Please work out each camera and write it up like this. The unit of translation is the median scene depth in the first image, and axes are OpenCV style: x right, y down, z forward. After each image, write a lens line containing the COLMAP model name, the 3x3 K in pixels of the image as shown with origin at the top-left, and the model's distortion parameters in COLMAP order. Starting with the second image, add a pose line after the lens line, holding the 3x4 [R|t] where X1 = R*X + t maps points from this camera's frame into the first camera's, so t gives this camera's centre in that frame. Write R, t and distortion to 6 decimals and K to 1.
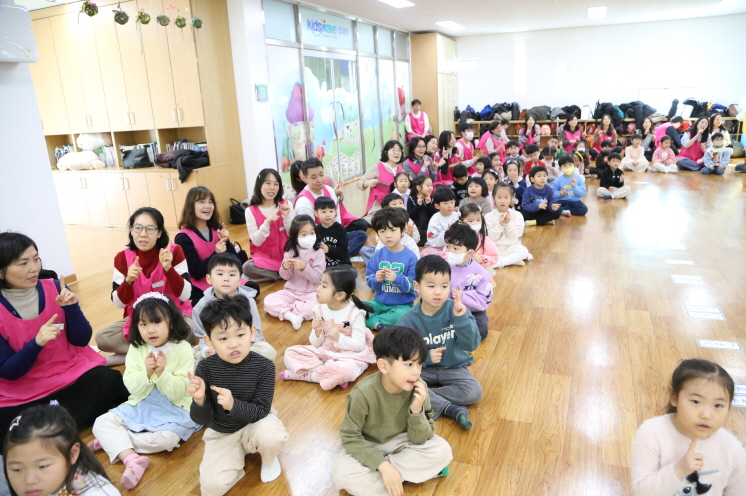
lens RADIAL K [[508.7, 0, 378.5], [0, 508.7, 247.1], [0, 0, 1]] dist [-0.124860, 0.072168]
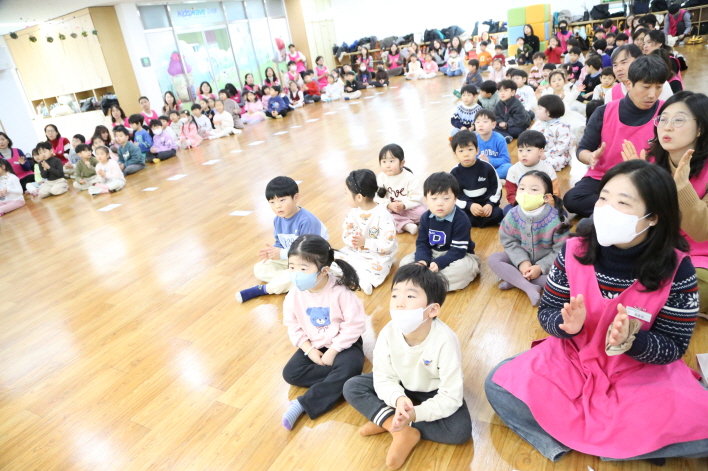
lens RADIAL K [[482.8, 0, 359.2], [0, 482.8, 234.6], [0, 0, 1]] dist [-0.124860, 0.072168]
pose [[0.990429, -0.060730, -0.123947, 0.398999], [0.075890, 0.989686, 0.121500, 0.092471], [0.115290, -0.129744, 0.984822, -0.369414]]
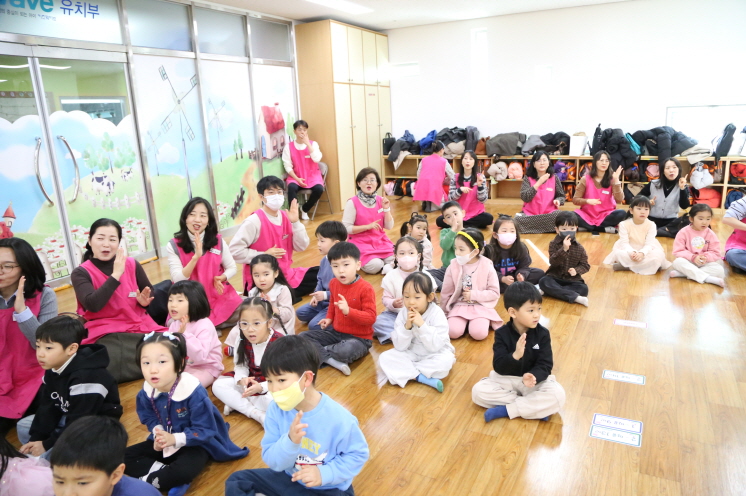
lens RADIAL K [[508.7, 0, 378.5], [0, 508.7, 247.1], [0, 0, 1]] dist [-0.124860, 0.072168]
pose [[0.995012, 0.030663, -0.094921, 0.241850], [-0.033535, 0.999022, -0.028816, -0.121660], [0.093945, 0.031855, 0.995068, 0.376213]]
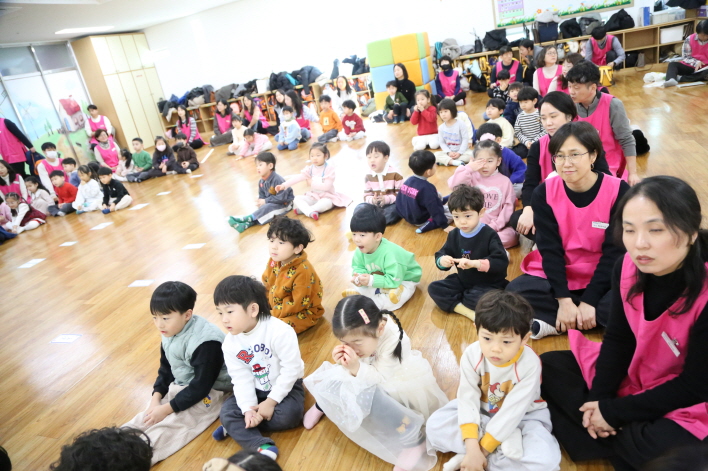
lens RADIAL K [[482.8, 0, 359.2], [0, 482.8, 234.6], [0, 0, 1]] dist [-0.124860, 0.072168]
pose [[0.987063, -0.159089, 0.019912, 0.560552], [0.156602, 0.983274, 0.092990, -0.036627], [-0.034373, -0.088669, 0.995468, 0.016227]]
